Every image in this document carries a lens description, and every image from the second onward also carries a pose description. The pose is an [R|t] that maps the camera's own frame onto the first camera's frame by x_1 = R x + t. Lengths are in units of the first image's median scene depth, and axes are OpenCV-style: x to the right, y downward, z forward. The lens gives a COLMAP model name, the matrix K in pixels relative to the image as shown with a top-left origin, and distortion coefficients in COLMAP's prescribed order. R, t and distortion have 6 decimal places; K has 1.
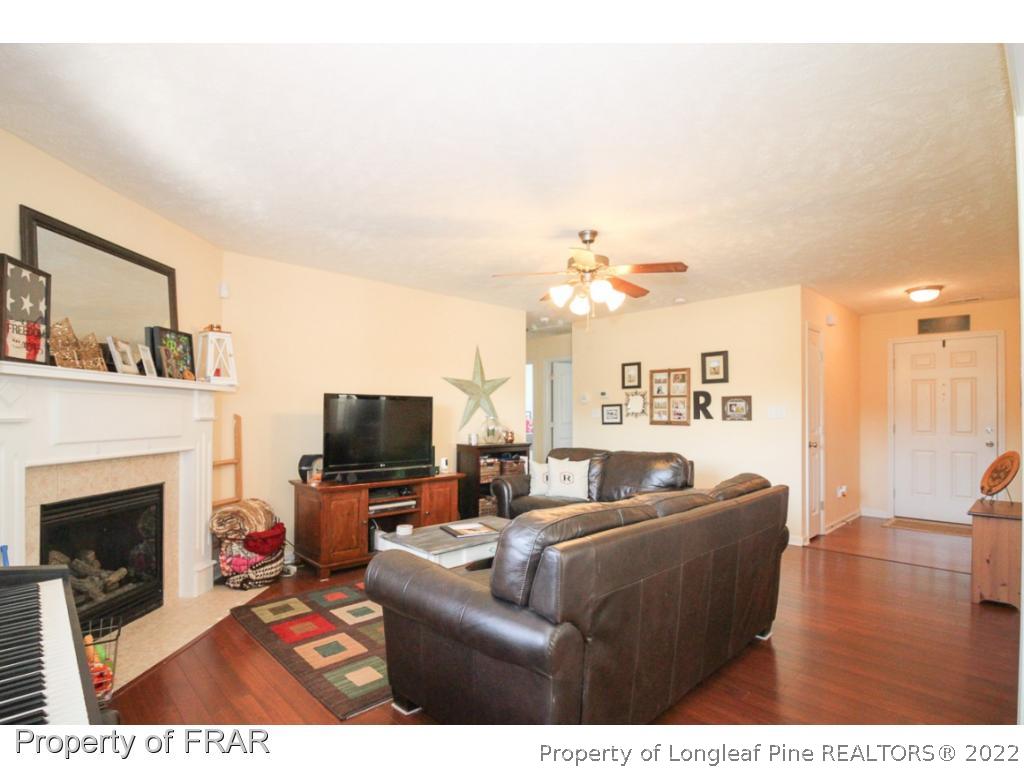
lens RADIAL K [[510.5, 0, 481.5], [0, 510.5, 397.5], [0, 0, 1]] dist [-0.000062, -0.000185]
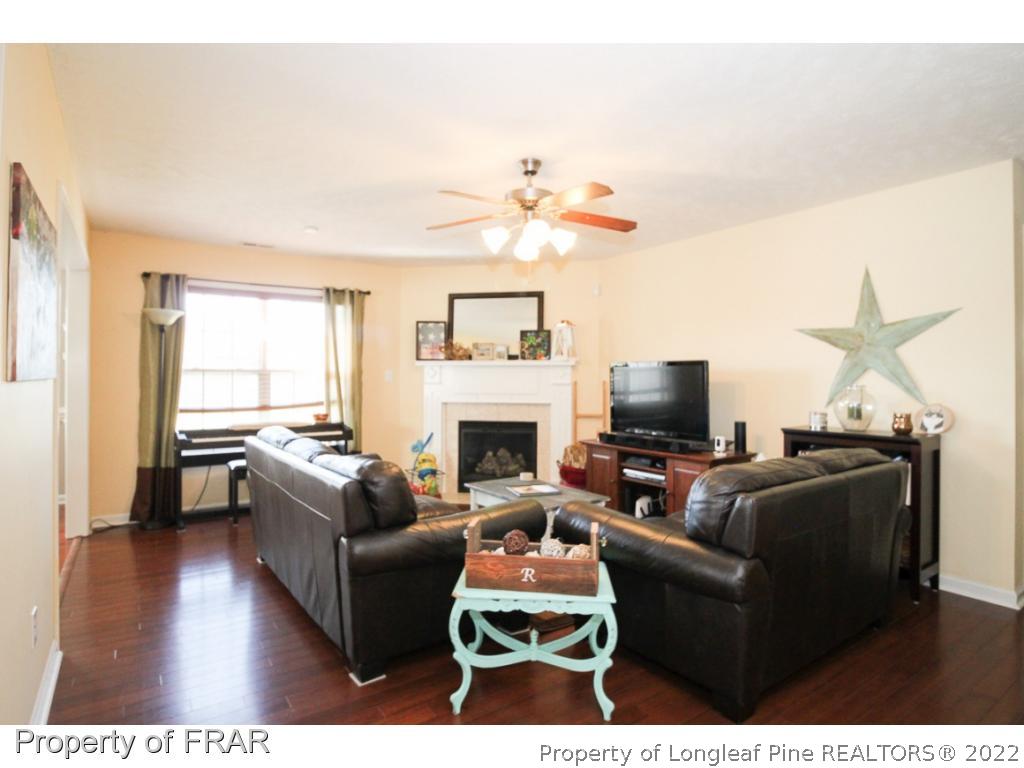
lens RADIAL K [[549.3, 0, 512.0], [0, 549.3, 384.0], [0, 0, 1]] dist [-0.001880, -0.000335]
pose [[-0.115349, 0.007681, -0.993295, 0.700160], [0.030890, 0.999514, 0.004142, 0.020065], [0.992845, -0.030205, -0.115531, 0.679788]]
